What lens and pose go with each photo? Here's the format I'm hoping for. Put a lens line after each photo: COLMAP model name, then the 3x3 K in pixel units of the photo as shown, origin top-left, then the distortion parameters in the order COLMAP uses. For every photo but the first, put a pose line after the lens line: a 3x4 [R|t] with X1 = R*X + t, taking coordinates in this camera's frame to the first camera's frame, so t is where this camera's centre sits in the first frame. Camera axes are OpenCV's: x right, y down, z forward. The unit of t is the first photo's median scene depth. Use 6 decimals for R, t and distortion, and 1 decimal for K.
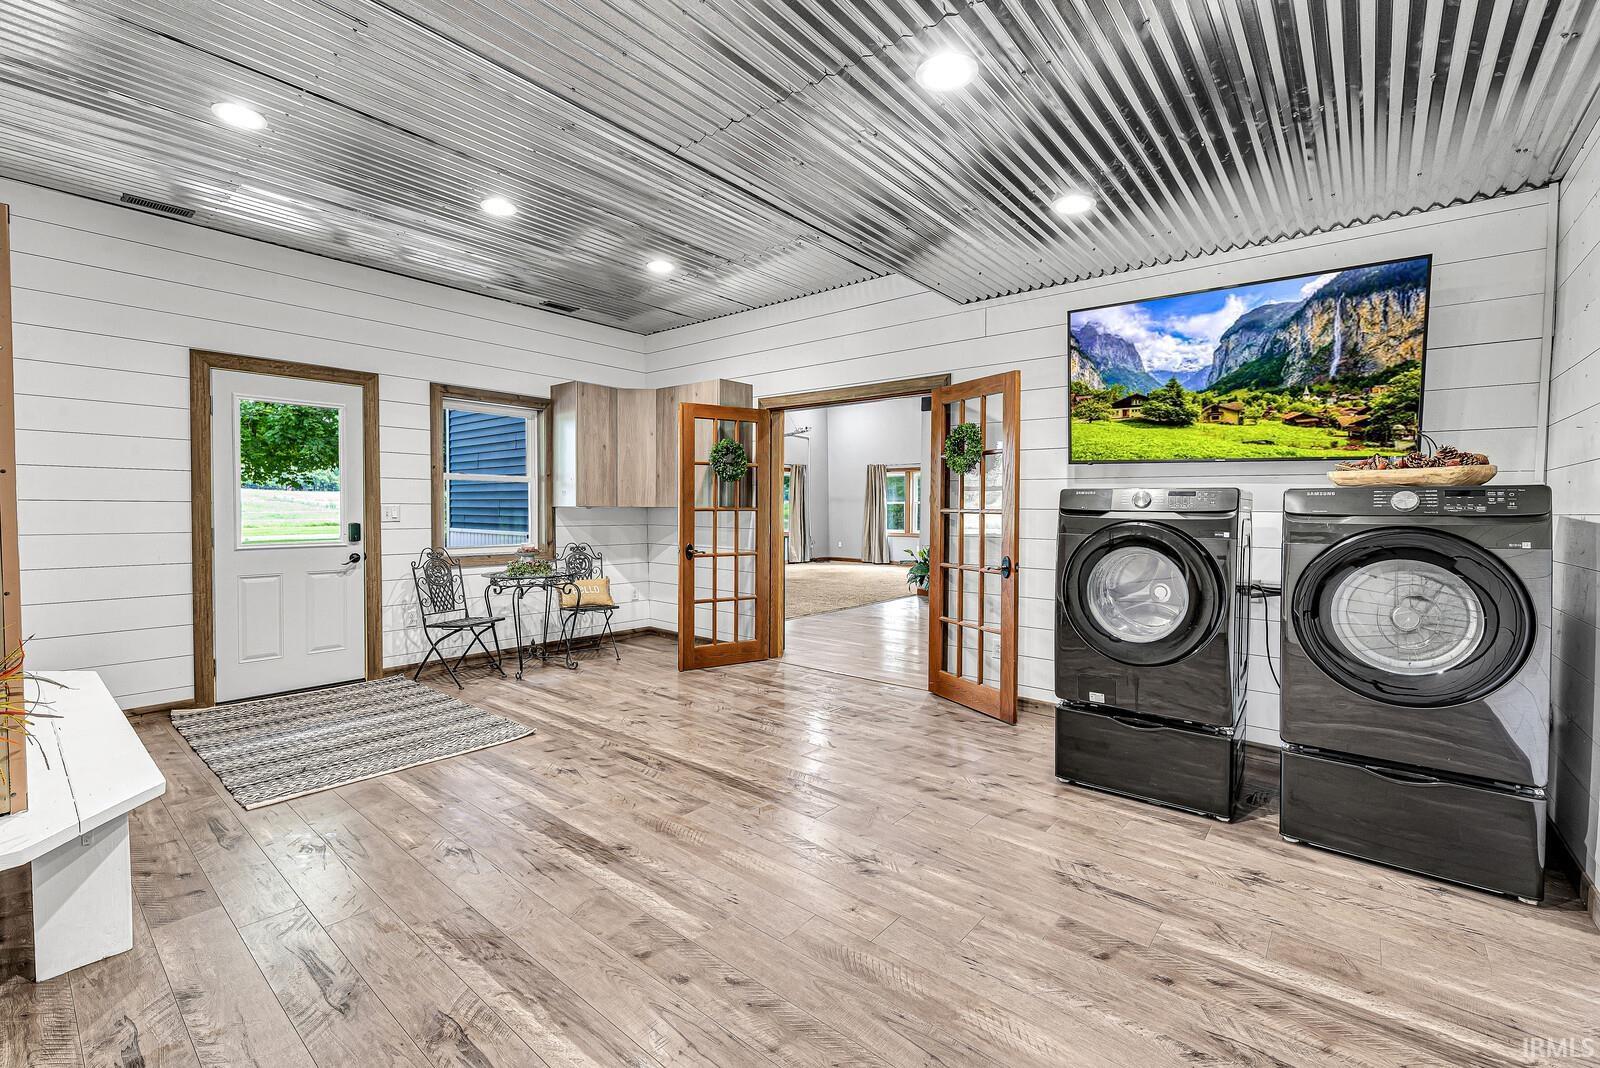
lens RADIAL K [[685.4, 0, 791.9], [0, 685.4, 522.3], [0, 0, 1]] dist [0.001750, 0.000301]
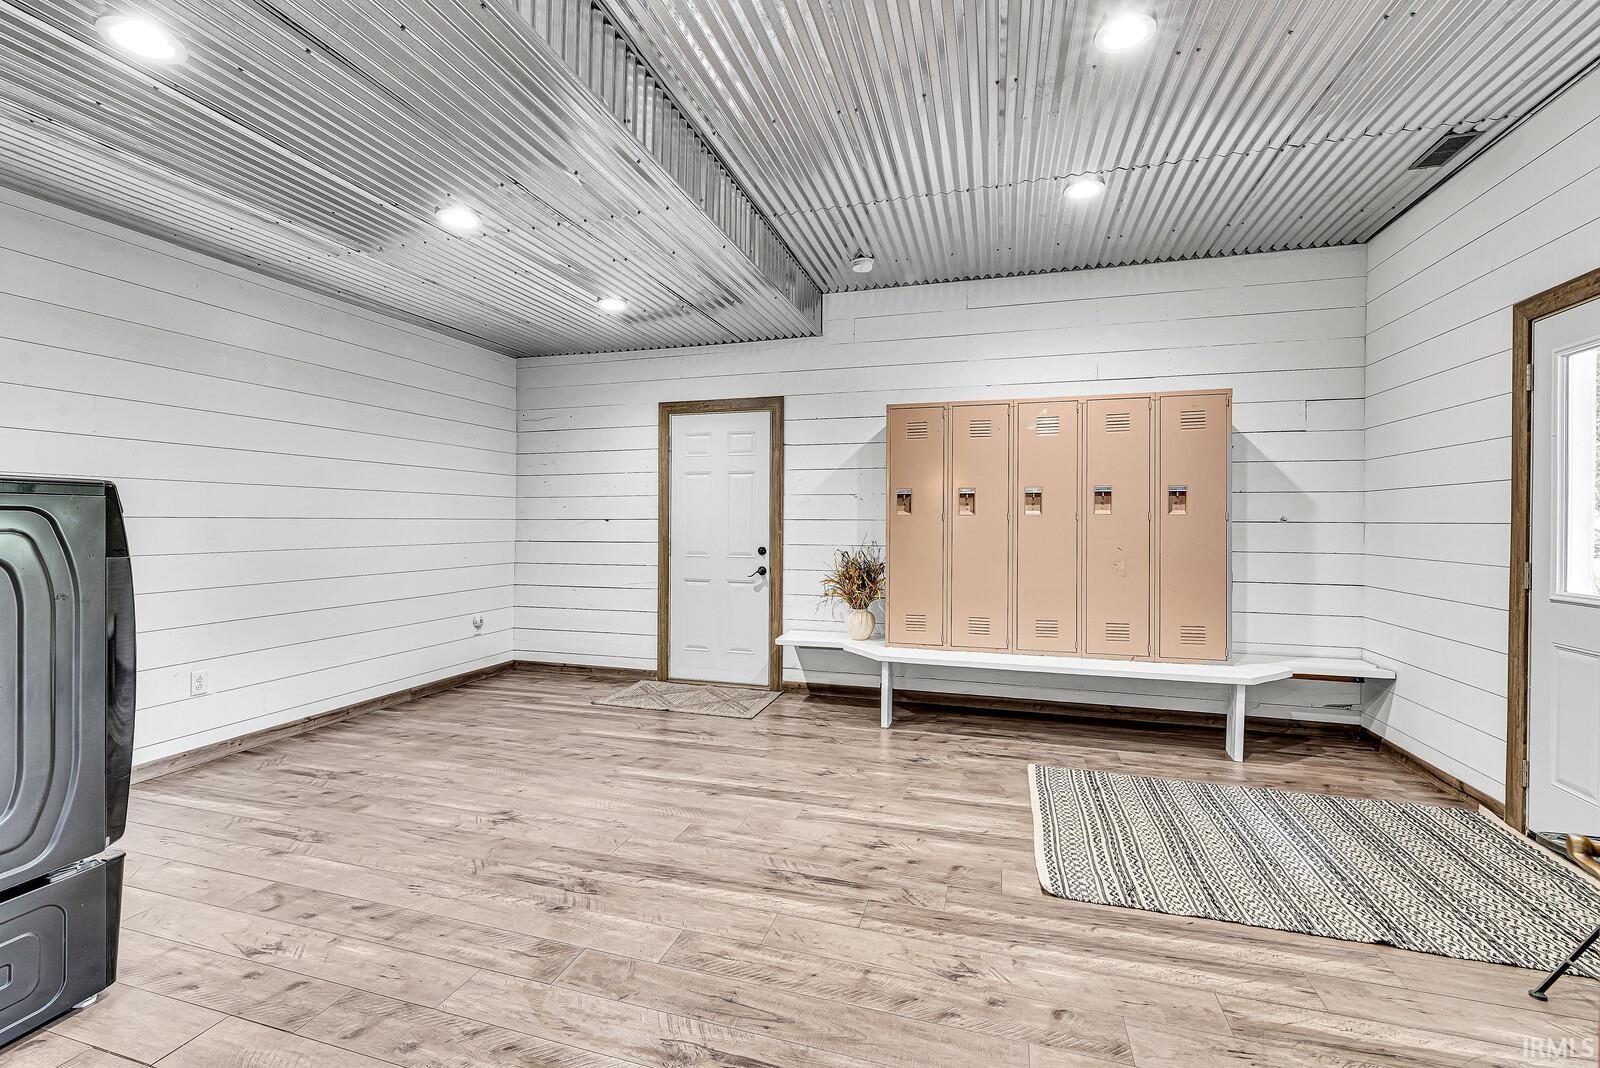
lens RADIAL K [[685.4, 0, 791.9], [0, 685.4, 522.3], [0, 0, 1]] dist [0.001750, 0.000301]
pose [[-0.918217, -0.013042, -0.395864, 0.061573], [-0.022490, 0.999562, 0.019236, -0.023318], [0.395439, 0.026566, -0.918108, 1.101845]]
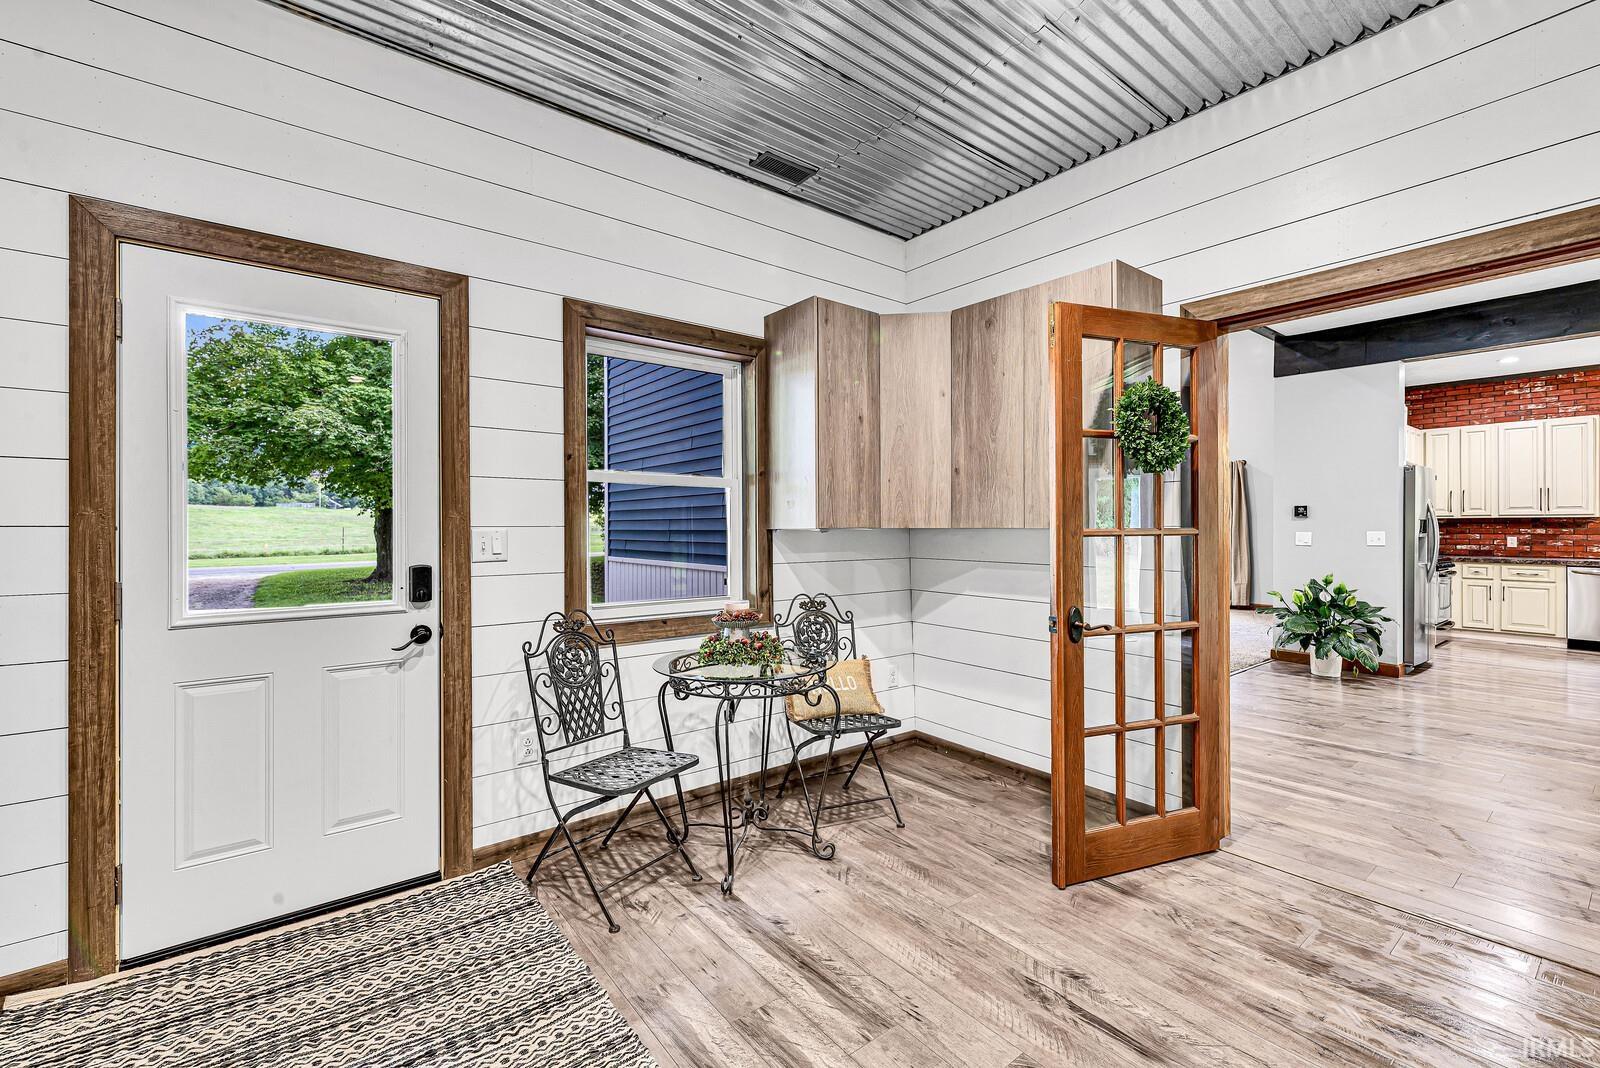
lens RADIAL K [[685.4, 0, 791.9], [0, 685.4, 522.3], [0, 0, 1]] dist [0.001750, 0.000301]
pose [[0.977983, -0.010441, -0.208422, -0.249420], [0.004538, 0.999575, -0.028781, -0.014270], [0.208634, 0.027202, 0.977615, 0.530925]]
